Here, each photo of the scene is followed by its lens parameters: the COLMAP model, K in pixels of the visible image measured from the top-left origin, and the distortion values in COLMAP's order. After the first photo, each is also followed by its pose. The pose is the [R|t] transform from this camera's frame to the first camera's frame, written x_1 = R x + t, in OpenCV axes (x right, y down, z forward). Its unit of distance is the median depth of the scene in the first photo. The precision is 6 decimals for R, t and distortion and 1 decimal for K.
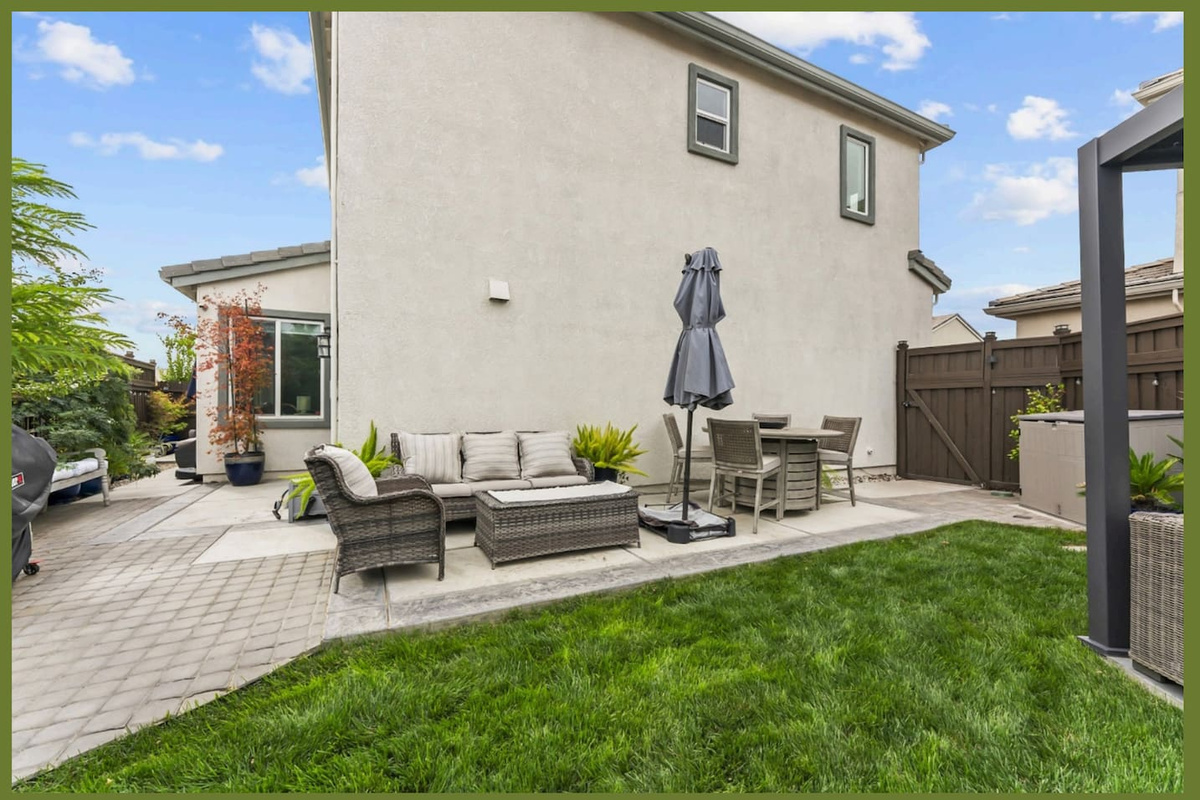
lens RADIAL K [[469.0, 0, 603.3], [0, 469.0, 406.6], [0, 0, 1]] dist [0.000611, -0.000223]
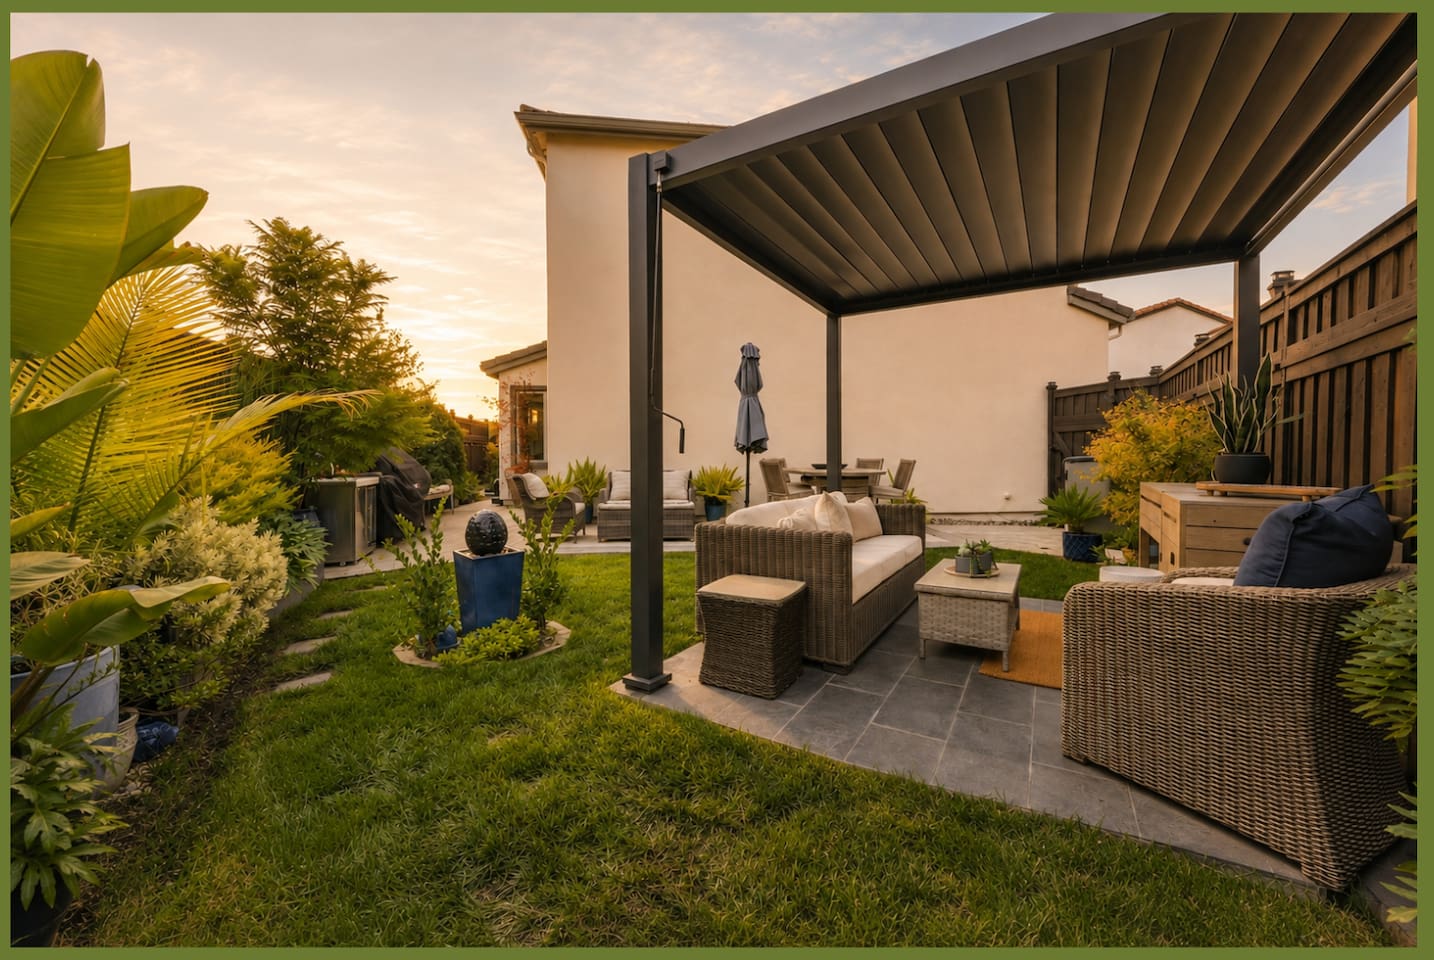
lens RADIAL K [[560.4, 0, 720.9], [0, 560.4, 487.8], [0, 0, 1]] dist [0.000611, -0.000223]
pose [[0.925118, 0.012976, -0.379459, 0.632193], [0.008652, 0.998436, 0.055235, 0.016899], [0.379582, -0.054382, 0.923558, -0.525138]]
